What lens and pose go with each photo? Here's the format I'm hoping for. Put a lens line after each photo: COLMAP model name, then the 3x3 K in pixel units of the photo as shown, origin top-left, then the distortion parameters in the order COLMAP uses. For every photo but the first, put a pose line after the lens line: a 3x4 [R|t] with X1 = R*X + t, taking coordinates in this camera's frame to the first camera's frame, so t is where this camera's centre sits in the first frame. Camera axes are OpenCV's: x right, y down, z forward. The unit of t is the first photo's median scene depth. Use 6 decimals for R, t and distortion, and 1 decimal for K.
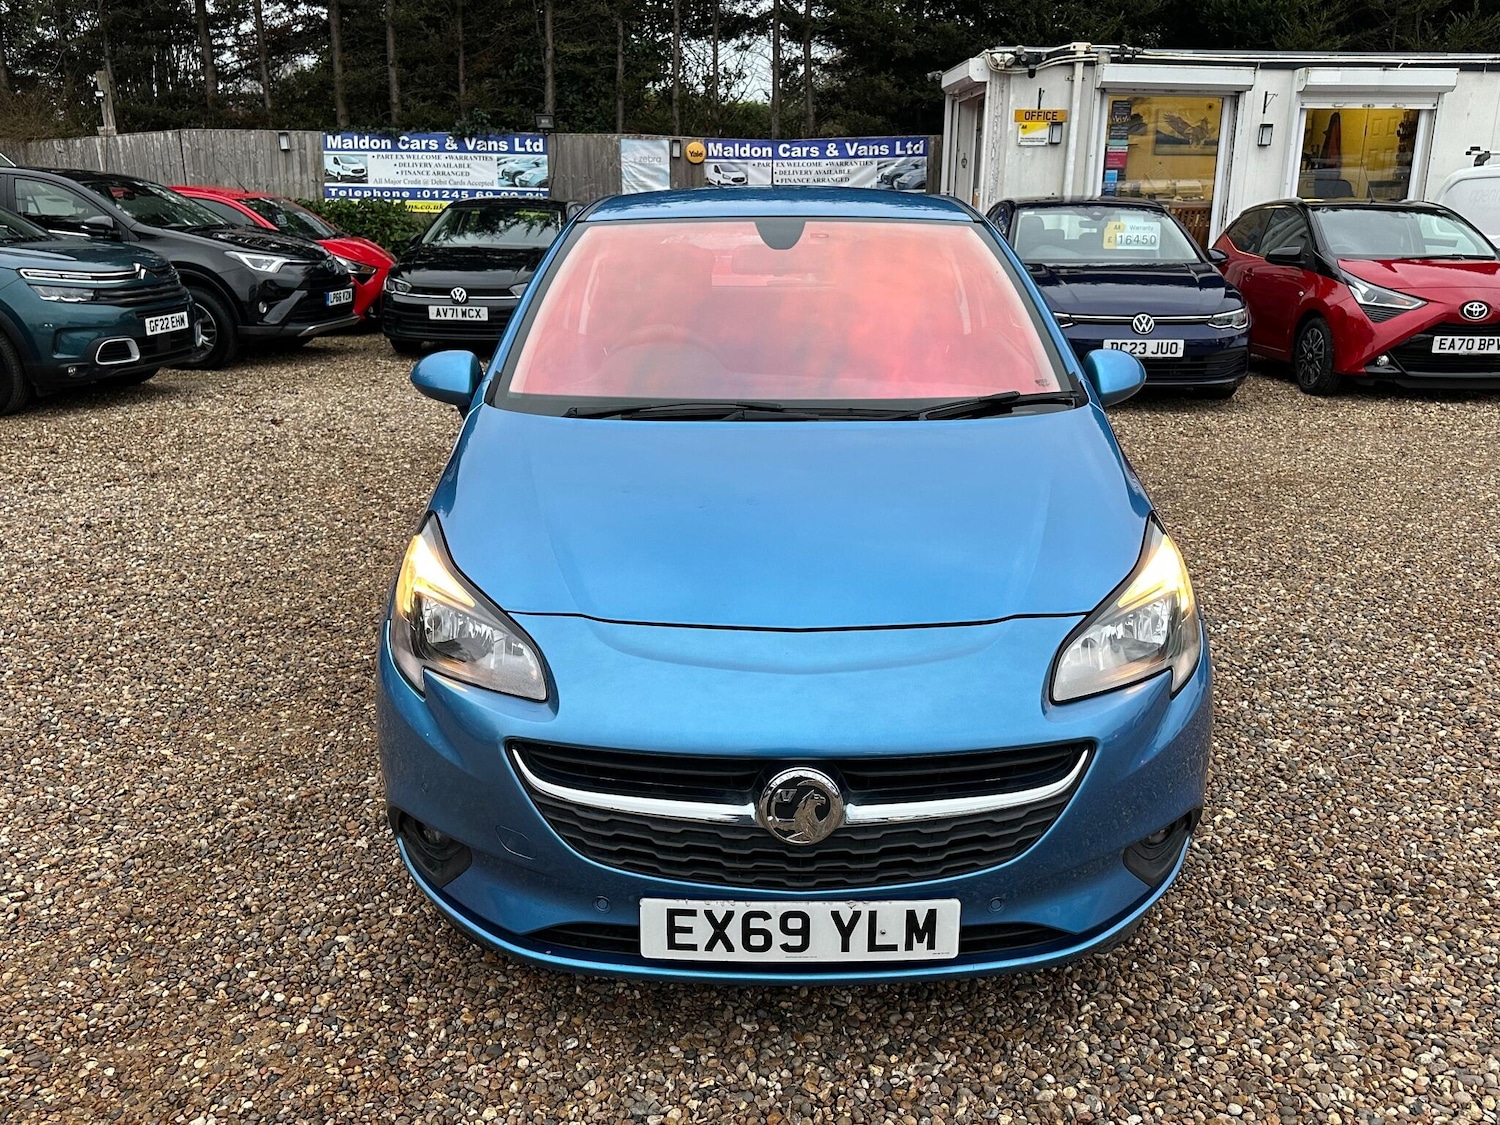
lens RADIAL K [[1310.3, 0, 754.9], [0, 1310.3, 573.4], [0, 0, 1]] dist [0.094511, -0.148500]
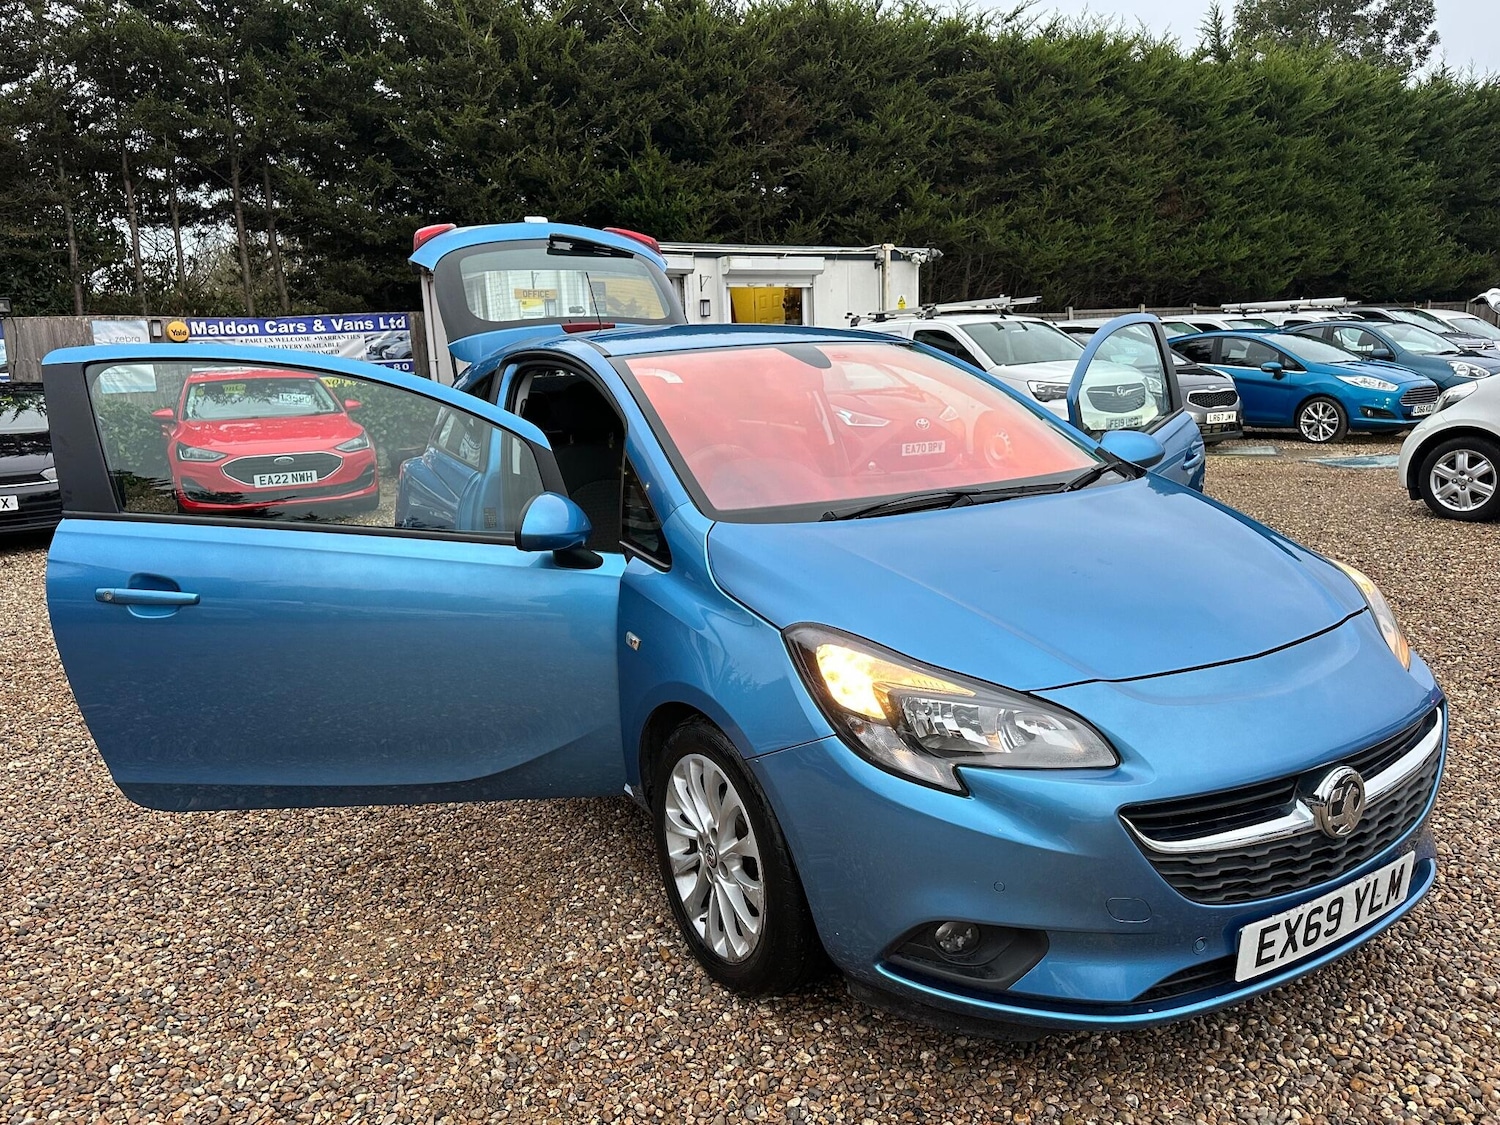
lens RADIAL K [[1145.5, 0, 745.1], [0, 1145.5, 571.7], [0, 0, 1]] dist [0.036096, -0.054937]
pose [[0.853729, -0.130995, 0.503971, -0.489843], [0.184151, 0.981249, -0.056901, -0.031482], [-0.487067, 0.141385, 0.861844, 0.200337]]
